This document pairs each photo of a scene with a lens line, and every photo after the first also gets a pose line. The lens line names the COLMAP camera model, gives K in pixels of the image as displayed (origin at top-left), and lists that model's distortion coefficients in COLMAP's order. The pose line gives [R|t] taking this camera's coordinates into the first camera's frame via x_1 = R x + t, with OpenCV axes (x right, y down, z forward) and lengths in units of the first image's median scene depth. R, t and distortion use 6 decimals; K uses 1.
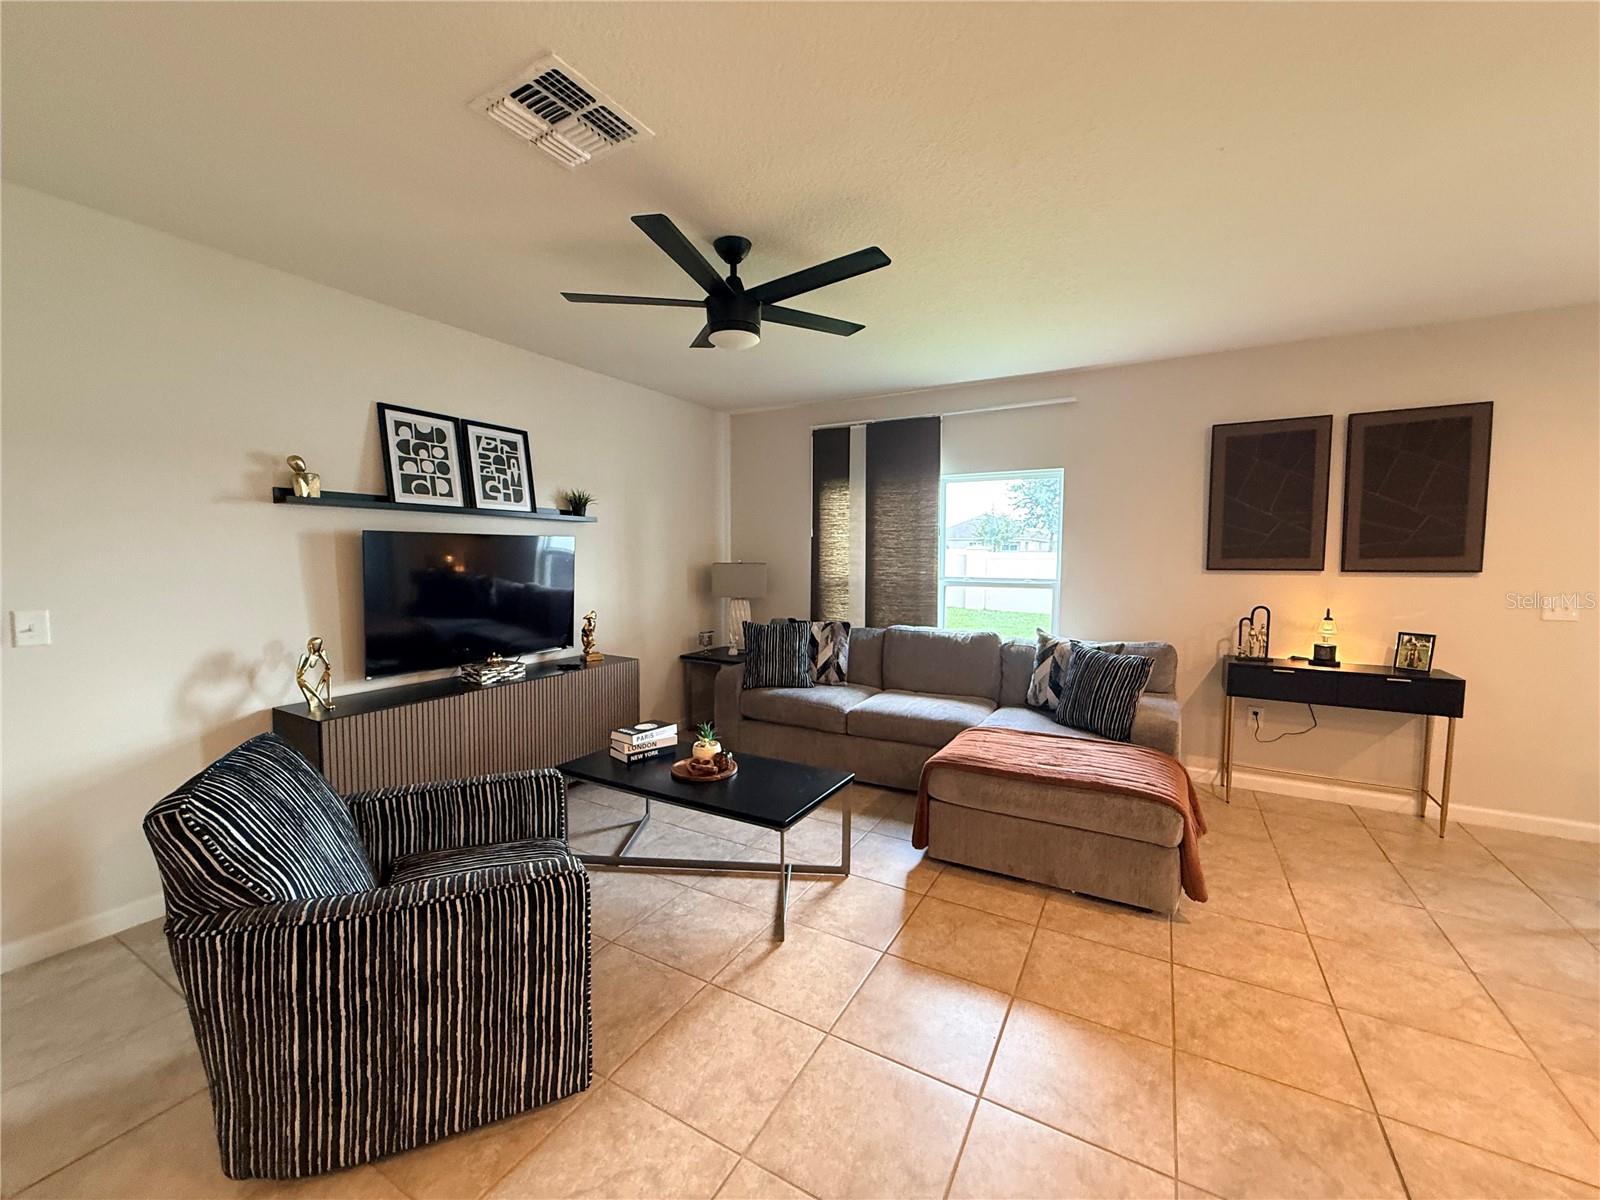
lens RADIAL K [[636.9, 0, 803.8], [0, 636.9, 601.8], [0, 0, 1]] dist [0.003372, 0.000189]
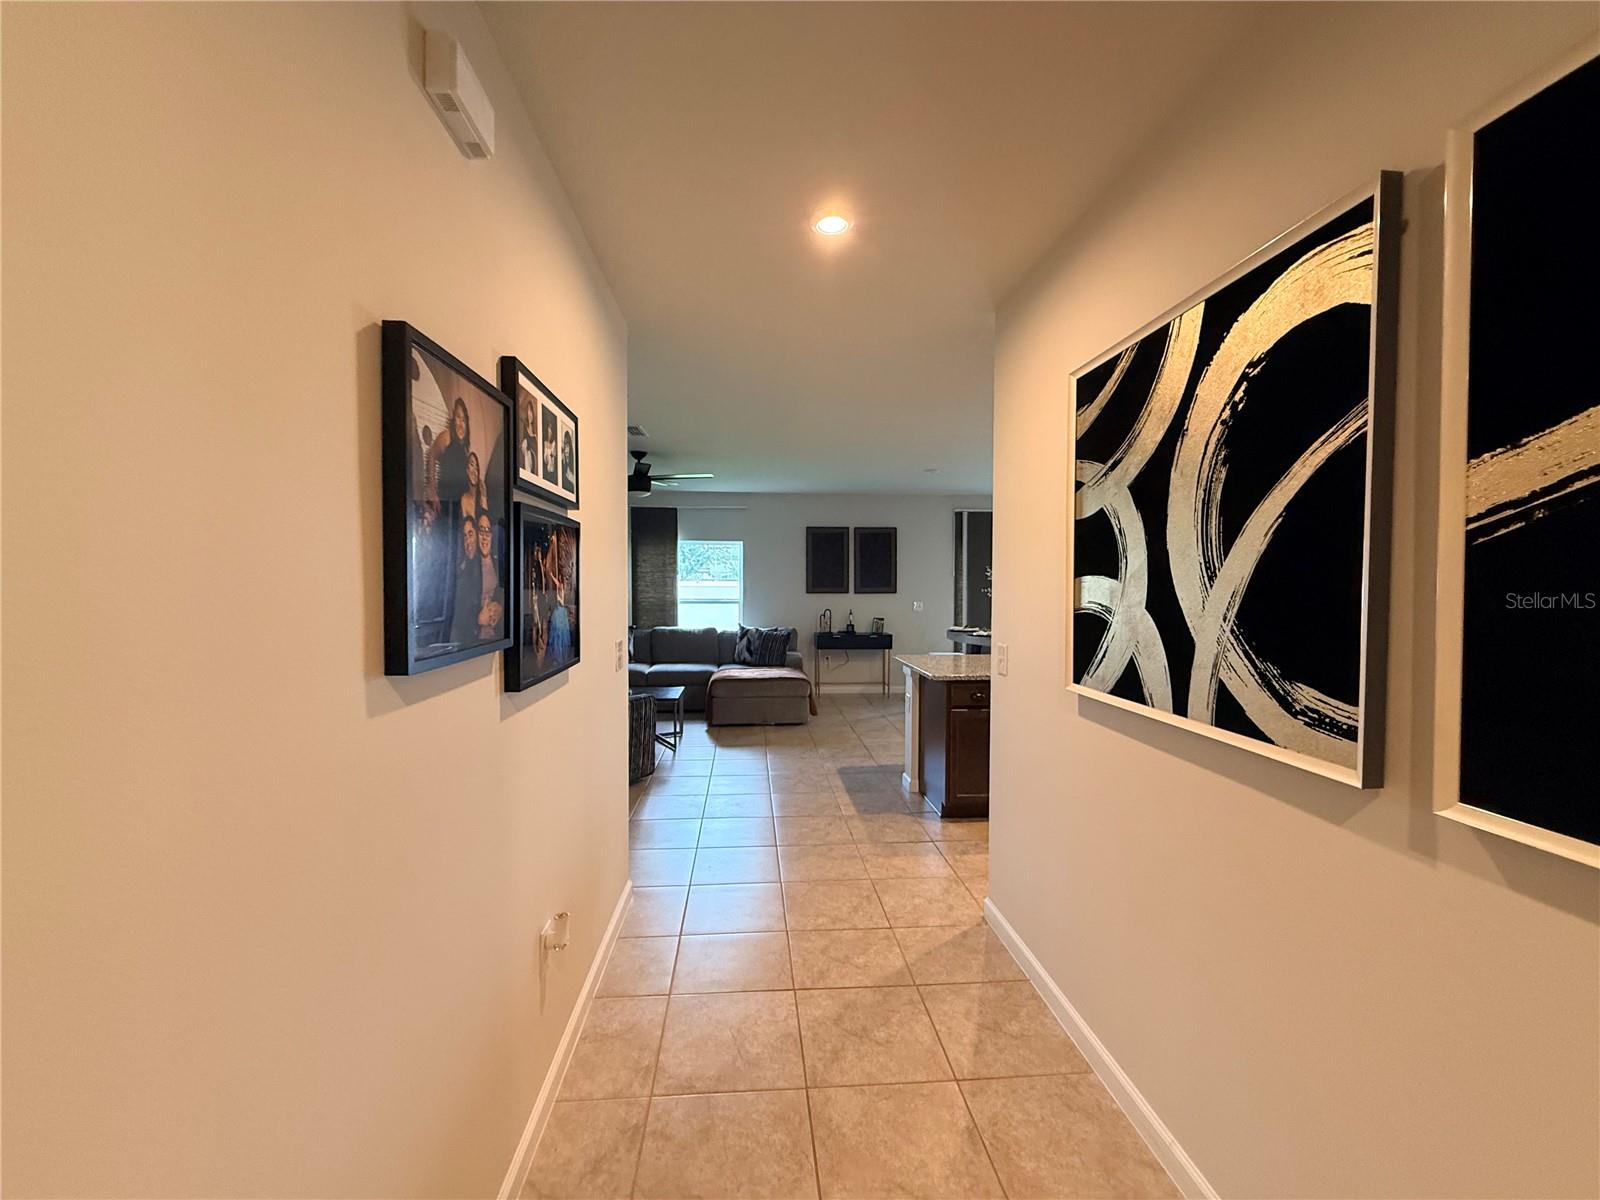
lens RADIAL K [[636.9, 0, 806.3], [0, 636.9, 599.4], [0, 0, 1]] dist [0.003372, 0.000189]
pose [[0.825348, -0.015831, 0.564402, -0.613896], [0.037156, 0.998963, -0.026315, 0.028924], [-0.563400, 0.042691, 0.825080, -0.811859]]
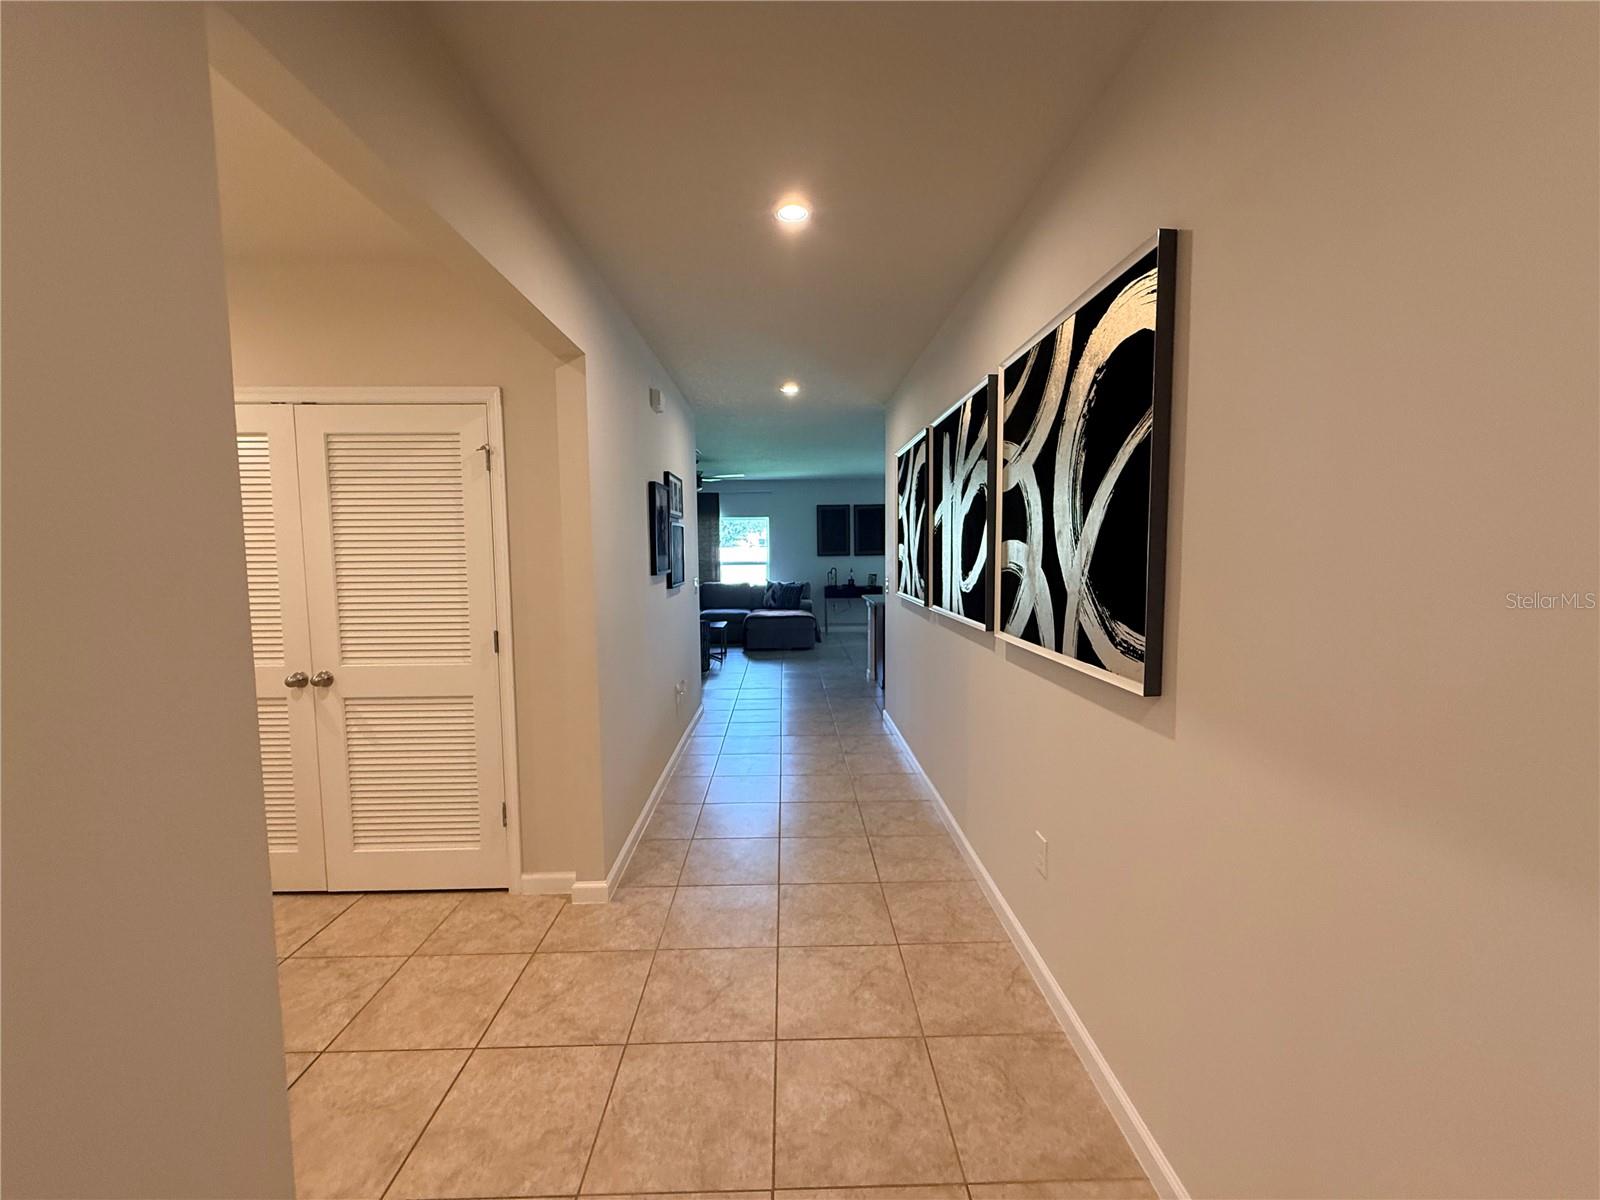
lens RADIAL K [[636.9, 0, 802.4], [0, 636.9, 600.8], [0, 0, 1]] dist [0.003372, 0.000189]
pose [[0.860574, -0.055565, 0.506286, -0.911070], [0.048332, 0.998455, 0.027427, 0.070180], [-0.507027, 0.000866, 0.861930, -1.468048]]
